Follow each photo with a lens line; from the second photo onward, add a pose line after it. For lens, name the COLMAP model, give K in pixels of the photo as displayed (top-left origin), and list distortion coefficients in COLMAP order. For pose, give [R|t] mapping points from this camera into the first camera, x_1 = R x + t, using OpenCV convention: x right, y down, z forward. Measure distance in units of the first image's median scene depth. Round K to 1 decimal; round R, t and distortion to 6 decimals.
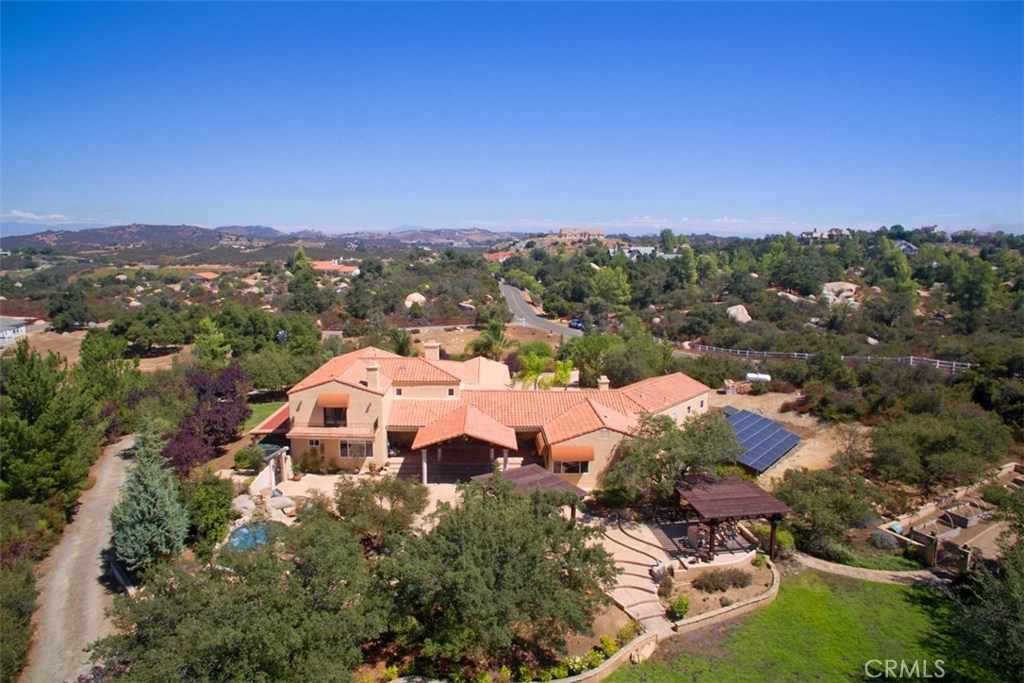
lens RADIAL K [[600.0, 0, 511.1], [0, 600.0, 326.7], [0, 0, 1]] dist [-0.125097, 0.091425]
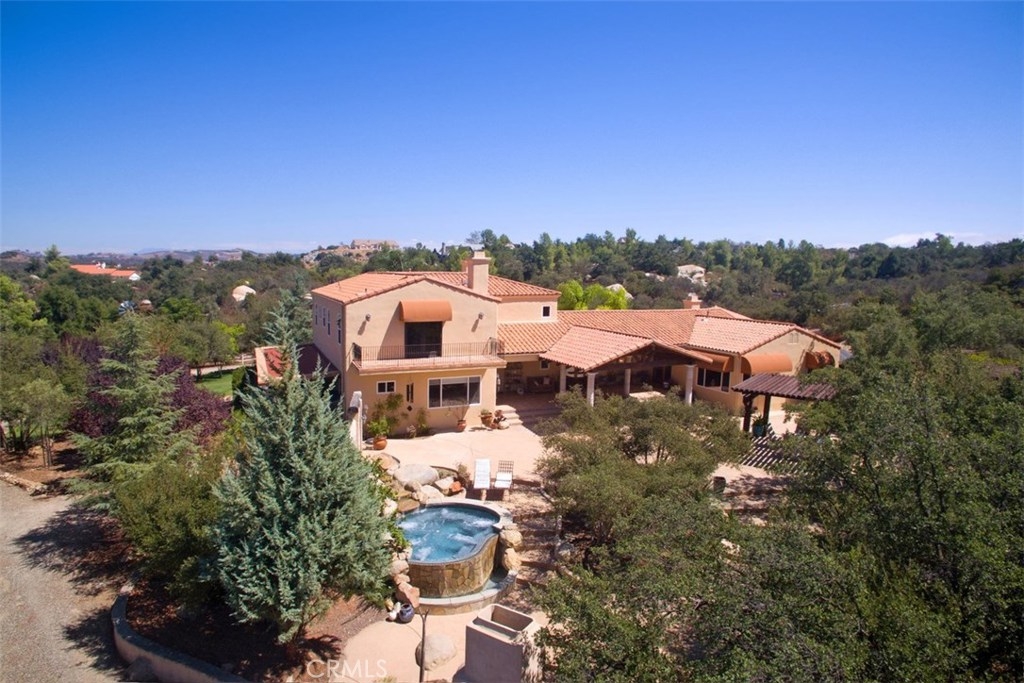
lens RADIAL K [[599.6, 0, 510.2], [0, 599.6, 345.9], [0, 0, 1]] dist [-0.124120, 0.090057]
pose [[0.929957, -0.047364, 0.364606, -0.067797], [0.049397, 0.998772, 0.003756, 0.024841], [-0.364336, 0.014517, 0.931154, 0.062666]]
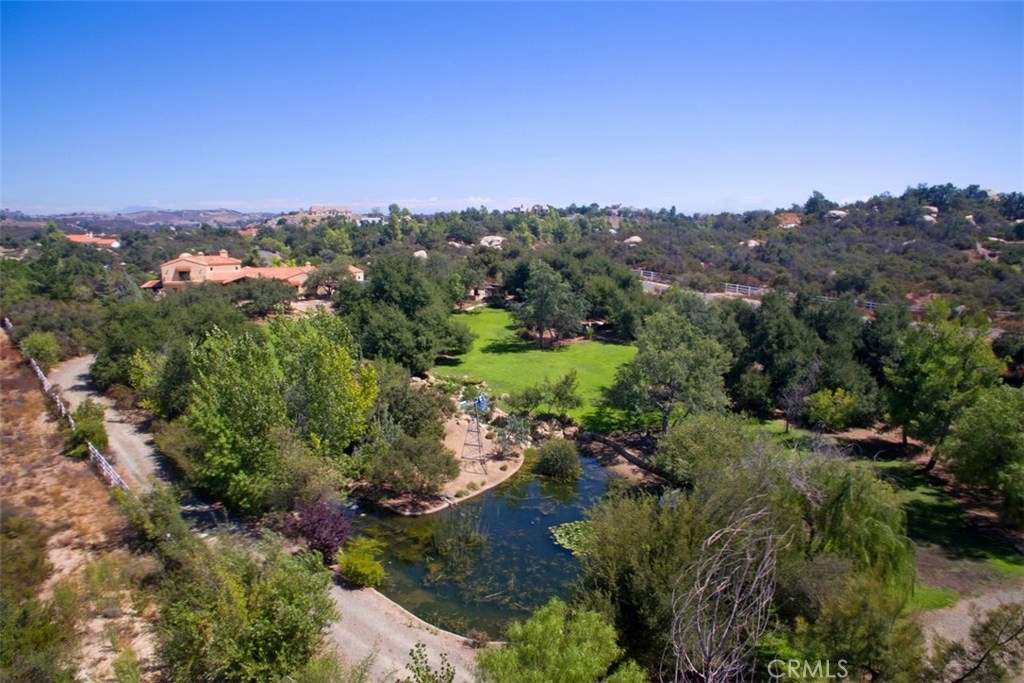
lens RADIAL K [[600.0, 0, 511.1], [0, 600.0, 326.7], [0, 0, 1]] dist [-0.125097, 0.091425]
pose [[0.923332, -0.065338, 0.378404, 0.000752], [0.053015, 0.997672, 0.042904, 0.049362], [-0.380326, -0.019554, 0.924646, -0.242632]]
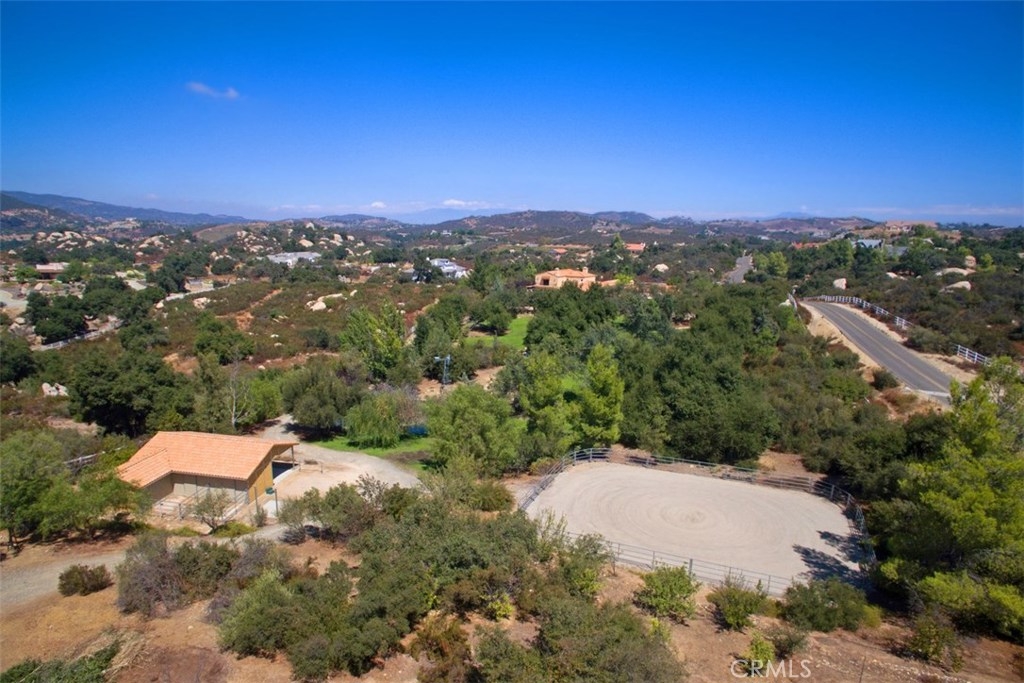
lens RADIAL K [[599.6, 0, 510.2], [0, 599.6, 345.9], [0, 0, 1]] dist [-0.124120, 0.090057]
pose [[0.821666, 0.114484, -0.558354, 0.248044], [-0.083713, 0.993236, 0.080462, 0.040386], [0.563789, -0.019371, 0.825692, -0.331533]]
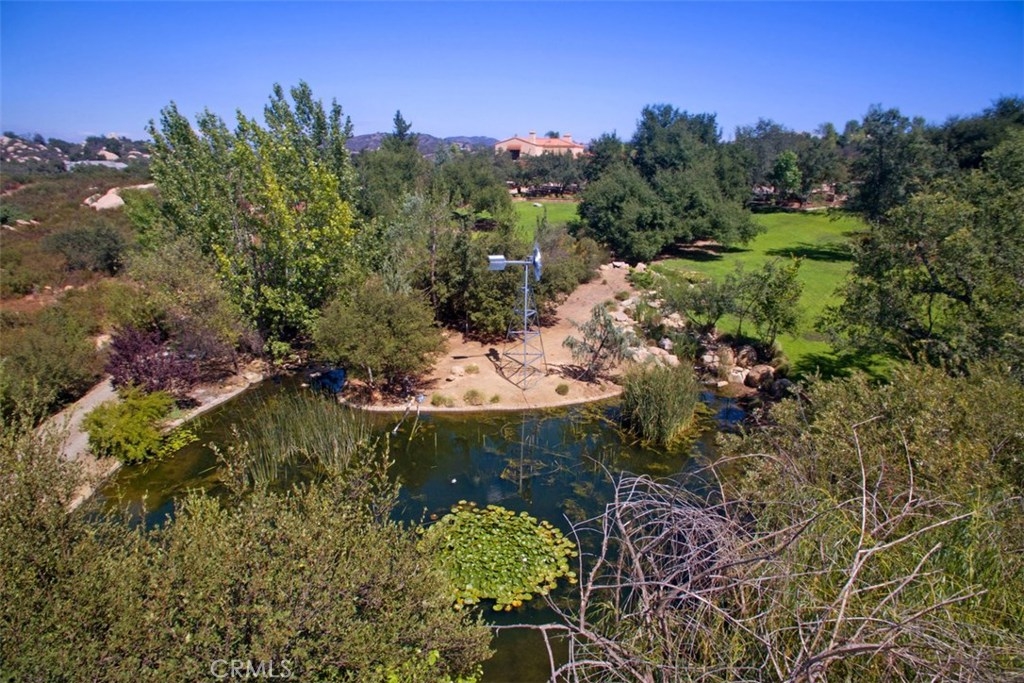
lens RADIAL K [[599.6, 0, 510.2], [0, 599.6, 345.9], [0, 0, 1]] dist [-0.124120, 0.090057]
pose [[0.936614, 0.112583, -0.331781, 0.078300], [-0.055312, 0.982605, 0.177281, 0.071484], [0.345969, -0.147693, 0.926549, -0.181521]]
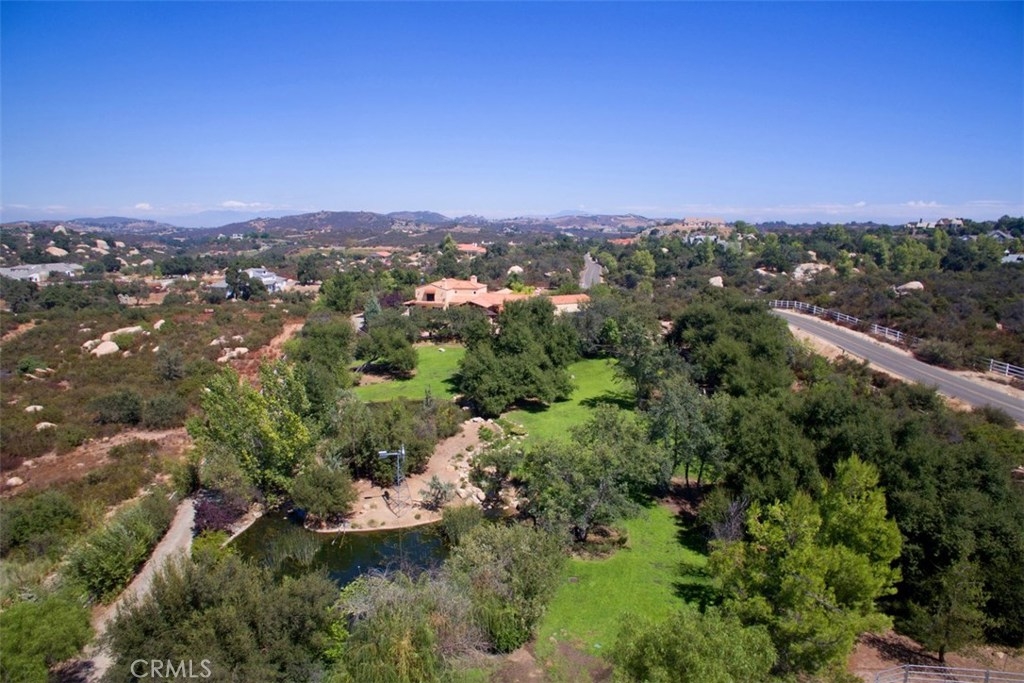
lens RADIAL K [[599.6, 0, 510.2], [0, 599.6, 345.9], [0, 0, 1]] dist [-0.124120, 0.090057]
pose [[0.964905, 0.050446, -0.257709, 0.126580], [-0.036092, 0.997538, 0.060132, 0.030608], [0.260107, -0.048720, 0.964350, -0.258161]]
